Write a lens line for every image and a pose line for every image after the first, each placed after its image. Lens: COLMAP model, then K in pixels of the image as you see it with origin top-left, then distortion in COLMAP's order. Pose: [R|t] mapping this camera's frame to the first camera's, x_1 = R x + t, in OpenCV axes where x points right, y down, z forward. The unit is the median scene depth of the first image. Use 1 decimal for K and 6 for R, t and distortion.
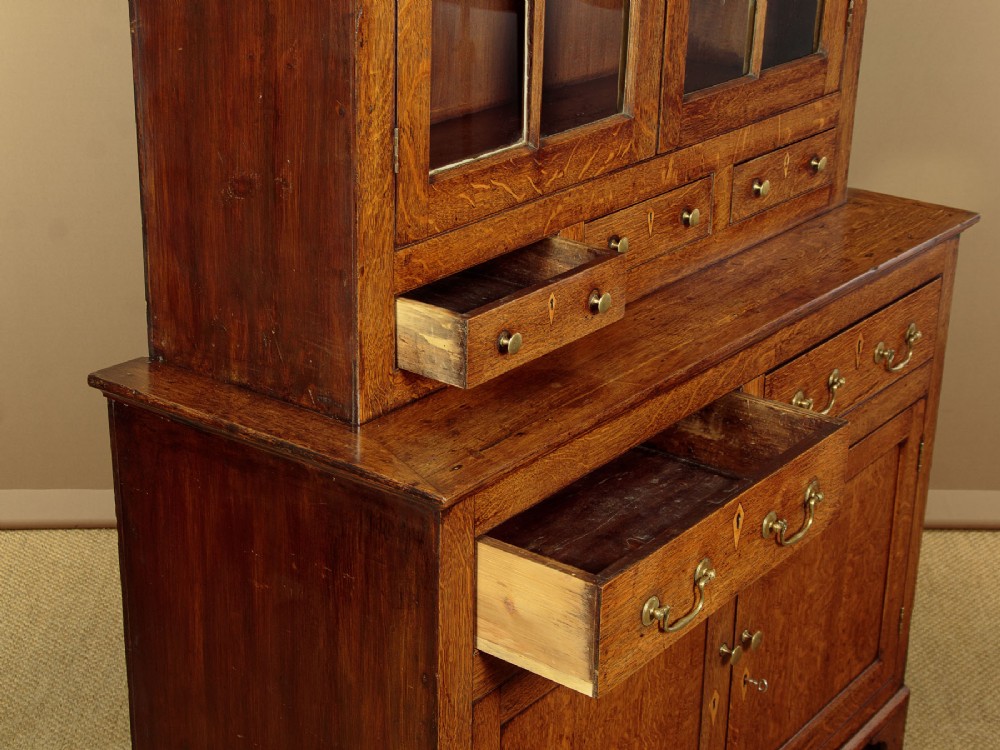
lens RADIAL K [[1708.8, 0, 500.0], [0, 1708.8, 375.0], [0, 0, 1]] dist [0.046159, 0.152958]
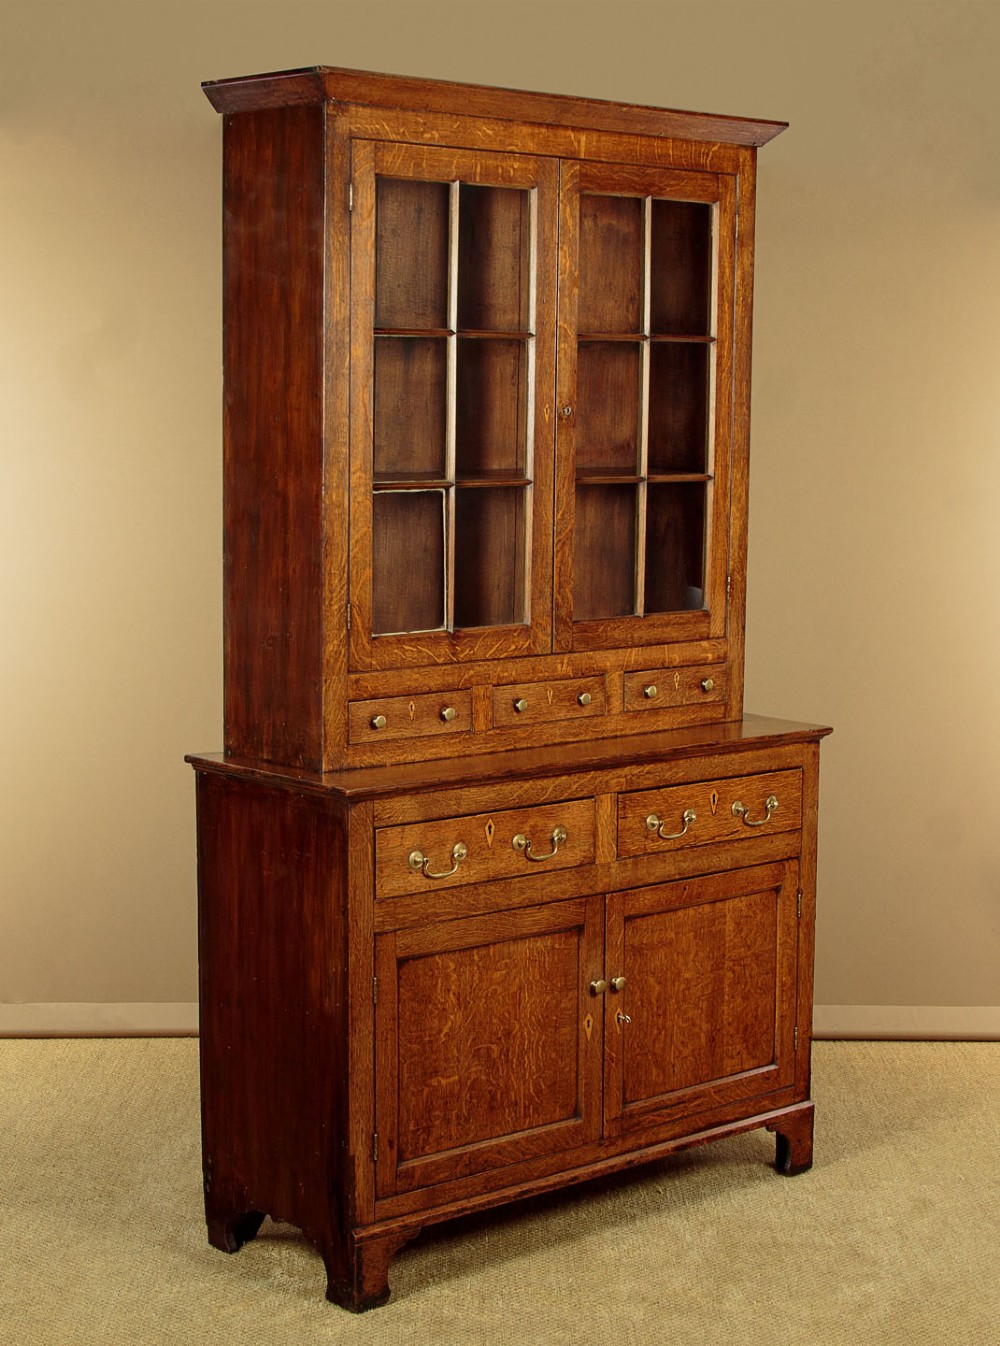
lens RADIAL K [[2371.0, 0, 607.6], [0, 2371.0, 677.1], [0, 0, 1]] dist [-0.014338, 0.032725]
pose [[0.985002, 0.010529, -0.172220, 0.527258], [-0.055015, 0.965203, -0.255648, 0.457534], [0.163535, 0.261289, 0.951307, -1.091505]]
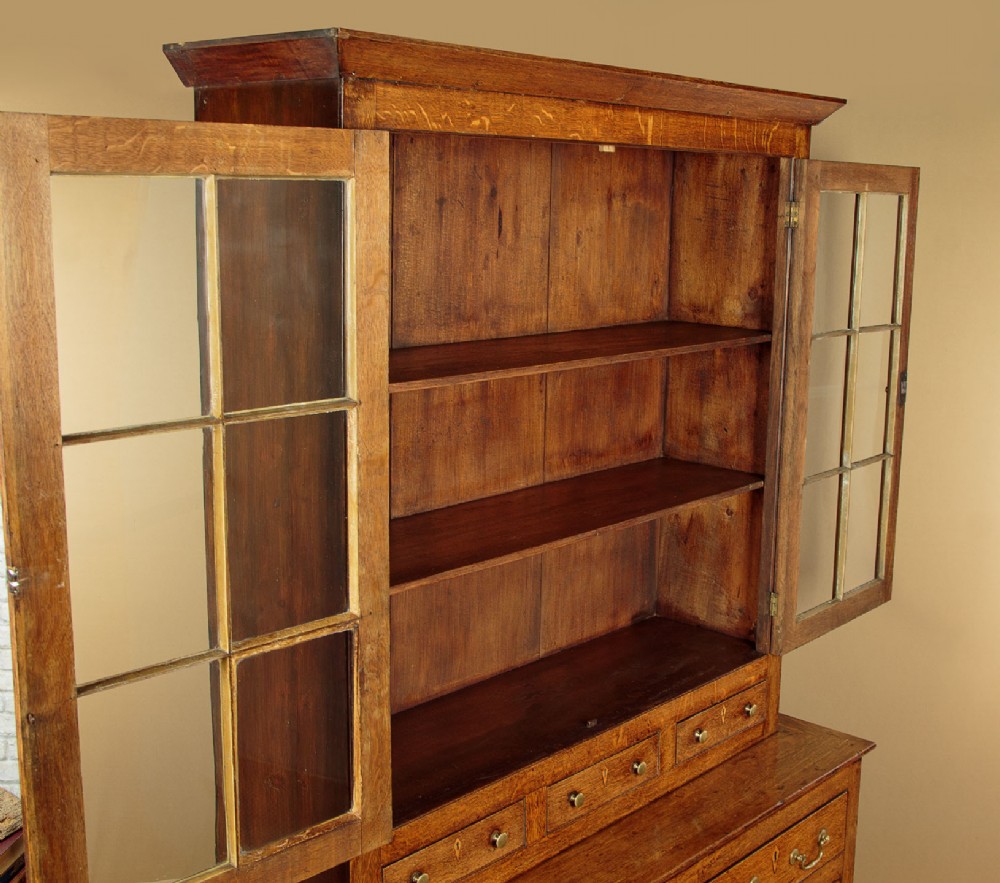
lens RADIAL K [[1294.6, 0, 606.2], [0, 1294.6, 437.7], [0, 0, 1]] dist [-0.150207, 0.313620]
pose [[0.999123, 0.007272, -0.041245, 0.131866], [-0.015237, 0.980441, -0.196224, -0.156217], [0.039011, 0.196681, 0.979691, -0.045288]]
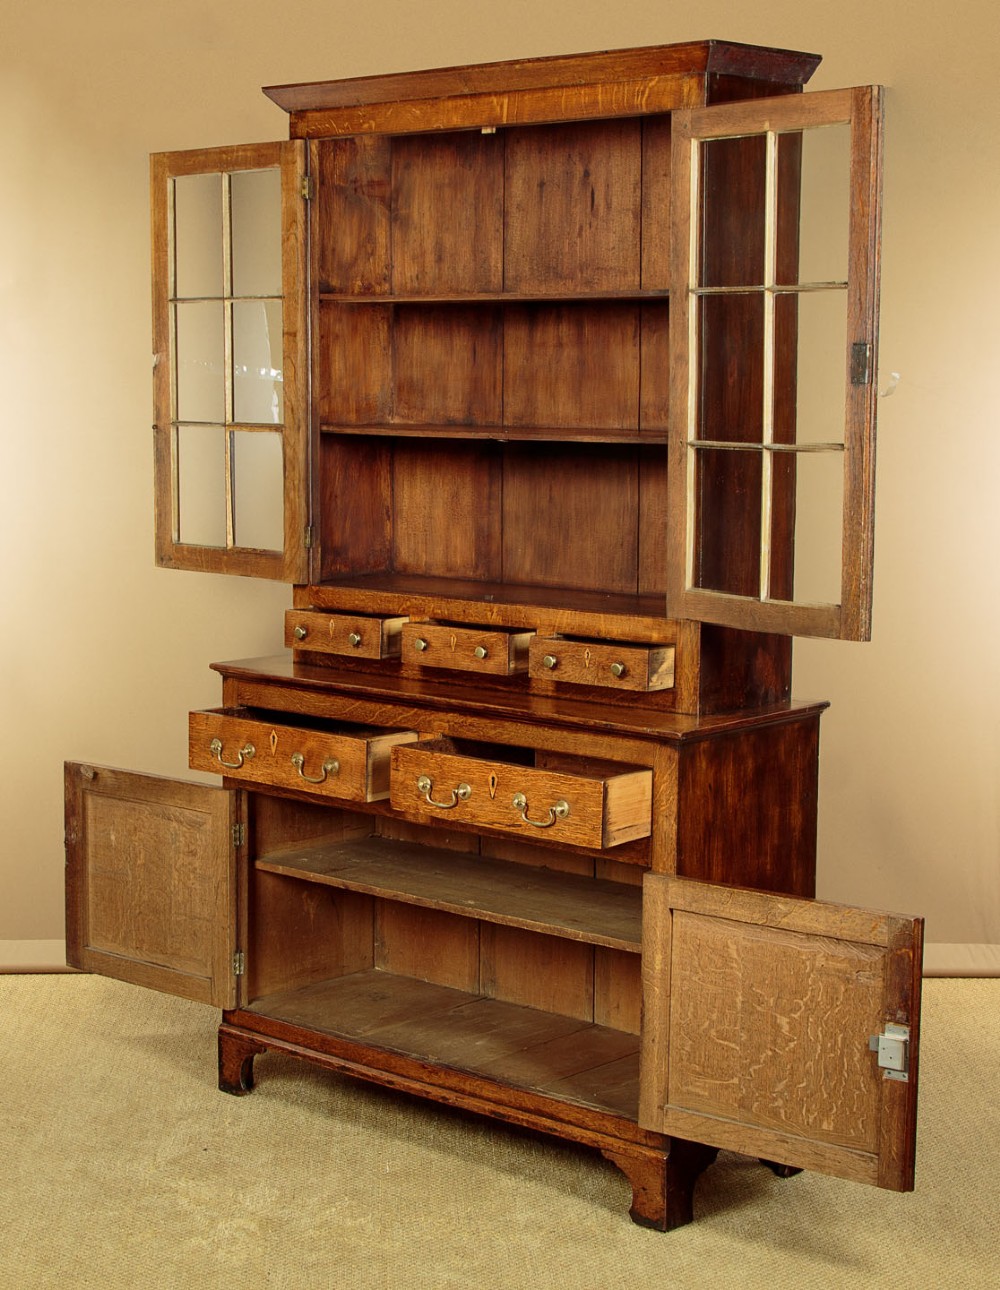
lens RADIAL K [[2109.1, 0, 543.5], [0, 2109.1, 615.4], [0, 0, 1]] dist [0.000287, 0.218213]
pose [[-0.018739, 0.098009, -0.995009, 2.156828], [-0.381773, 0.919076, 0.097720, -0.340973], [0.924066, 0.381699, 0.020195, 1.031229]]
